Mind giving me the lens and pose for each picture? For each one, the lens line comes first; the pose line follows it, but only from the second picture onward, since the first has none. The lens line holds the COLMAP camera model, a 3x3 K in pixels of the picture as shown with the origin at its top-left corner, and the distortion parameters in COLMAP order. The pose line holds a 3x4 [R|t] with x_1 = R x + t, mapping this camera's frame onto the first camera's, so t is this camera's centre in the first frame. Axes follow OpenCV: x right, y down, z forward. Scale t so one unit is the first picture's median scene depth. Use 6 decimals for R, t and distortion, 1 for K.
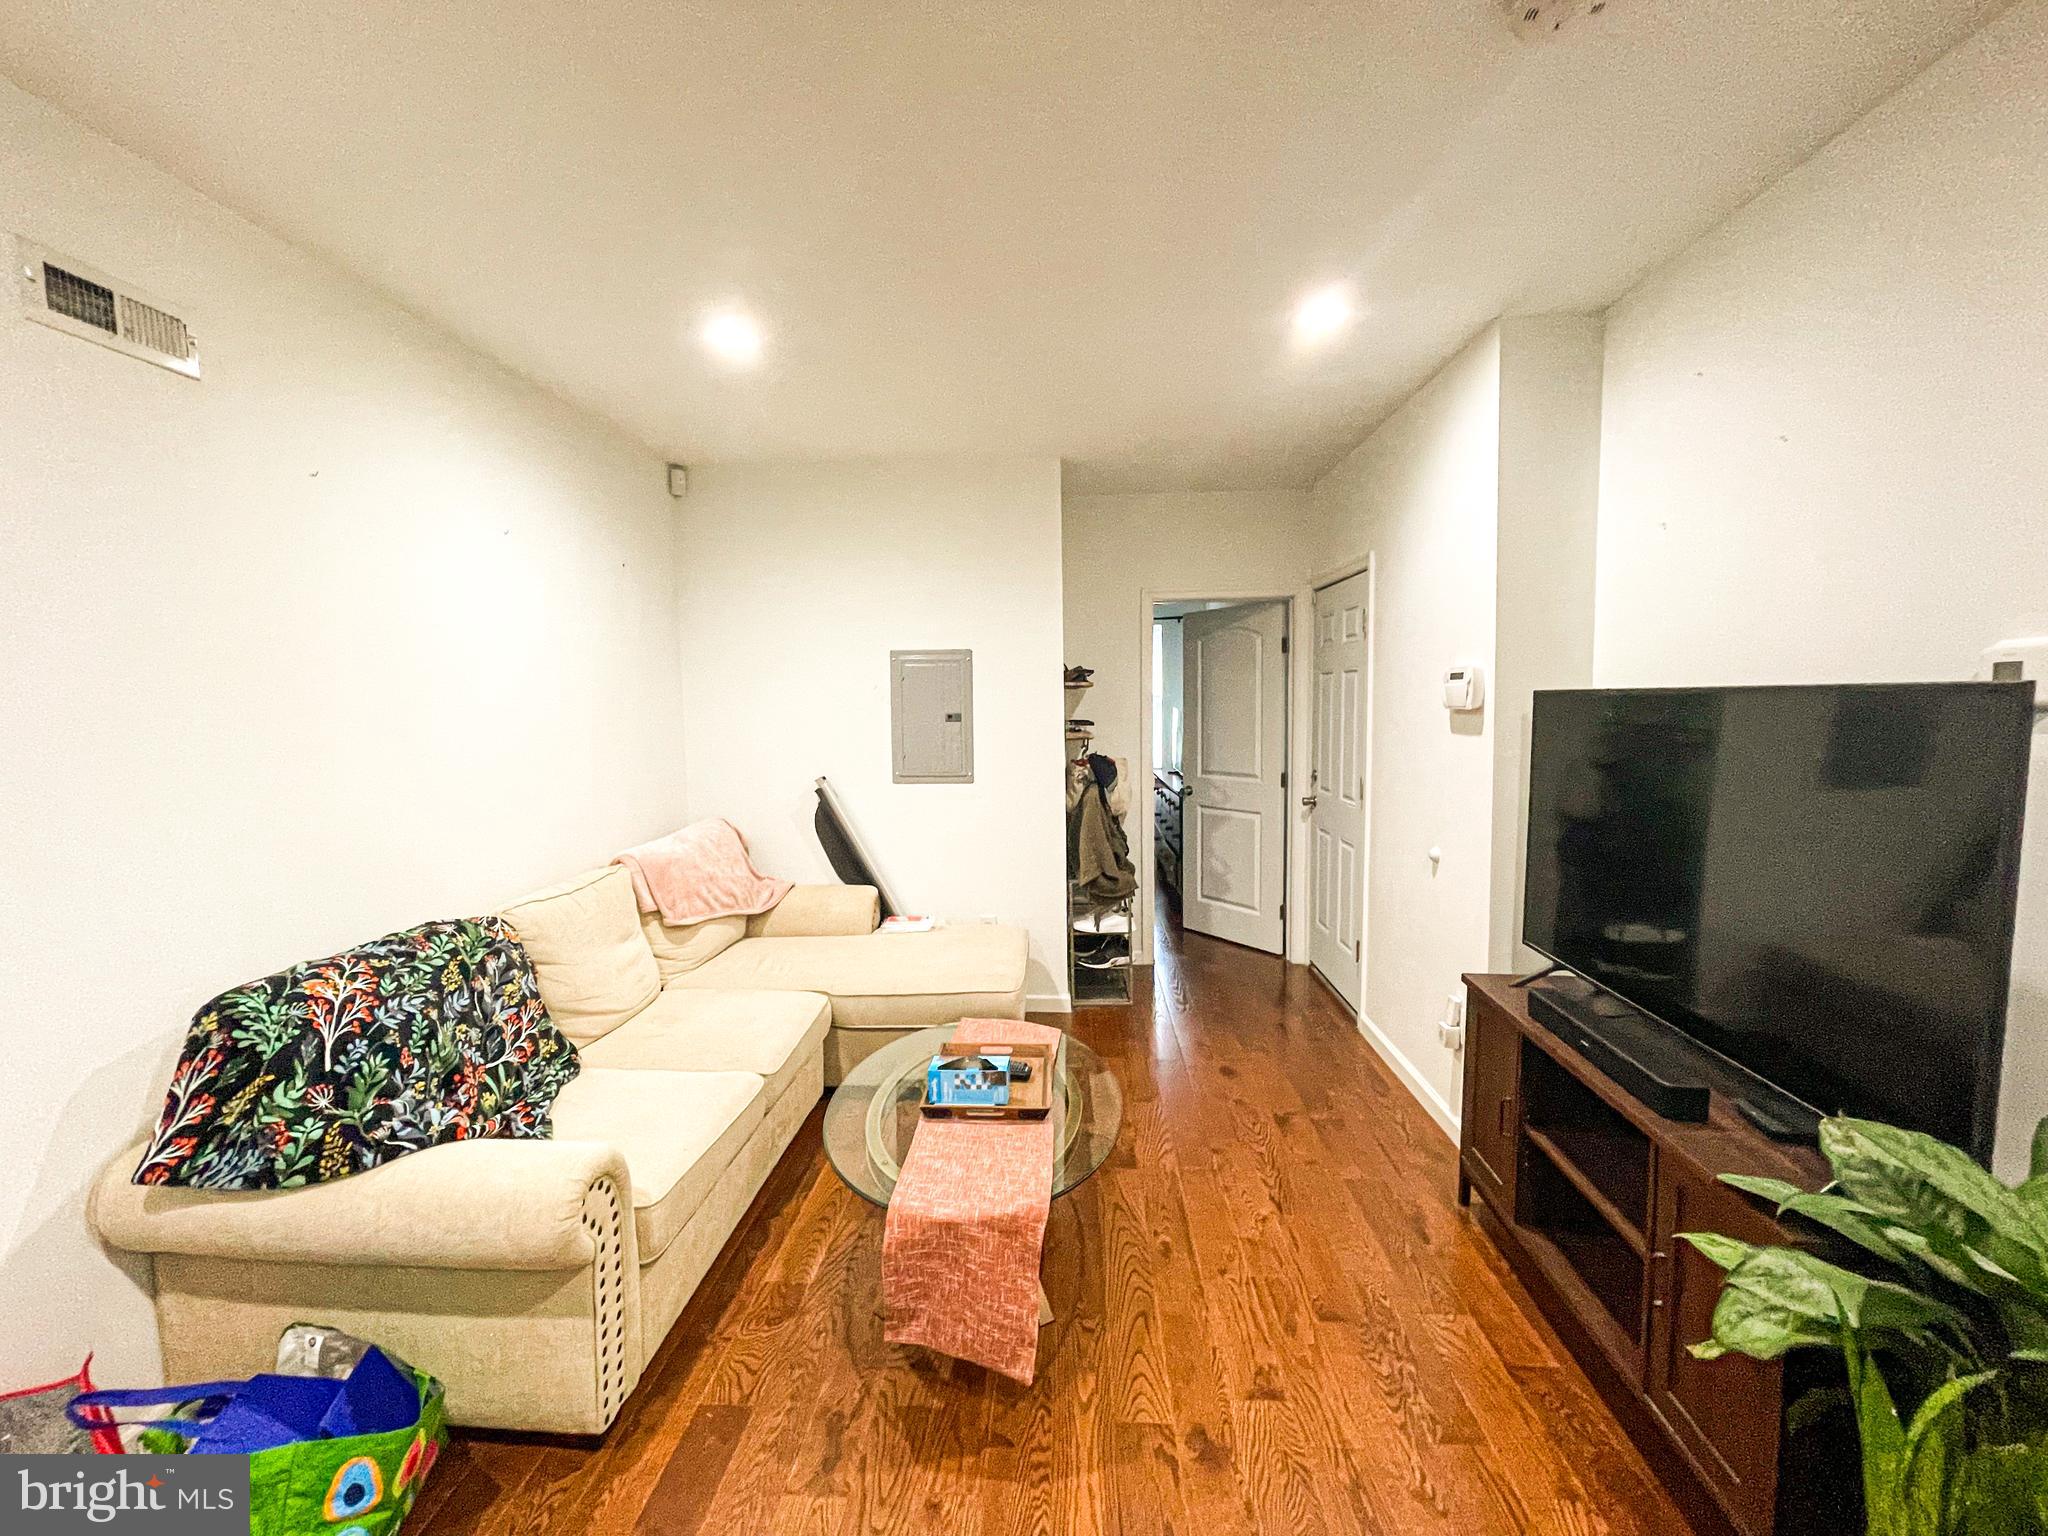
lens RADIAL K [[825.6, 0, 1027.6], [0, 825.6, 767.3], [0, 0, 1]] dist [-0.006542, 0.000562]
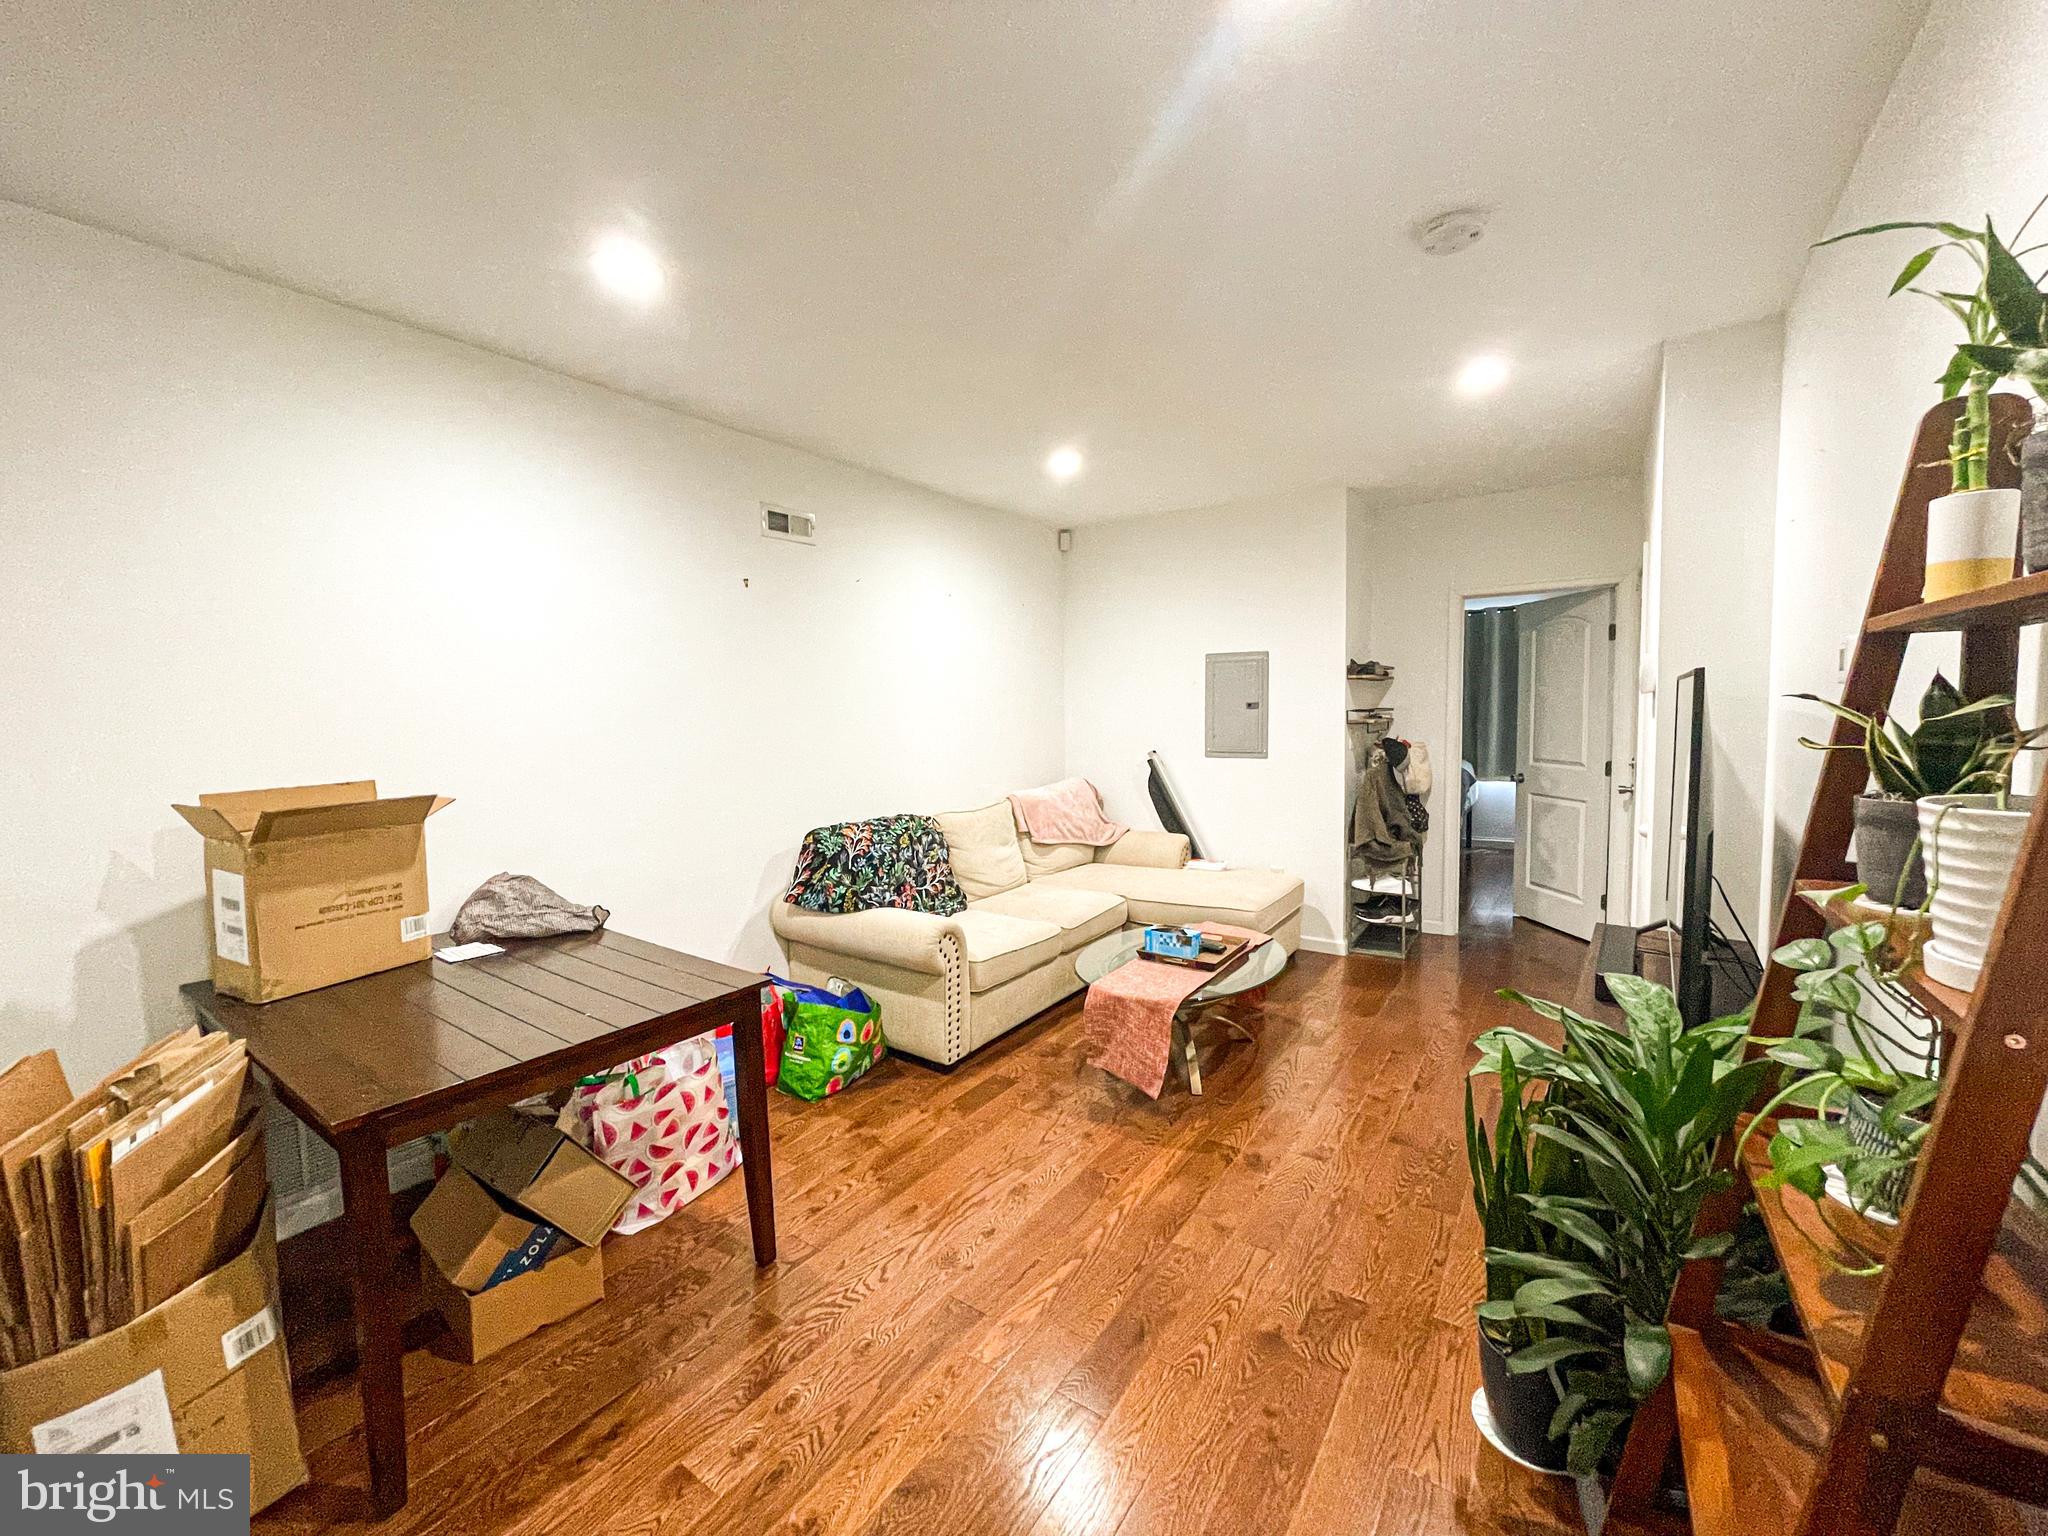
lens RADIAL K [[825.6, 0, 1023.3], [0, 825.6, 761.8], [0, 0, 1]] dist [-0.006542, 0.000562]
pose [[0.851535, 0.030371, -0.523417, 0.503749], [-0.030678, 0.999497, 0.008086, 0.046189], [0.523399, 0.009172, 0.852038, -0.463220]]
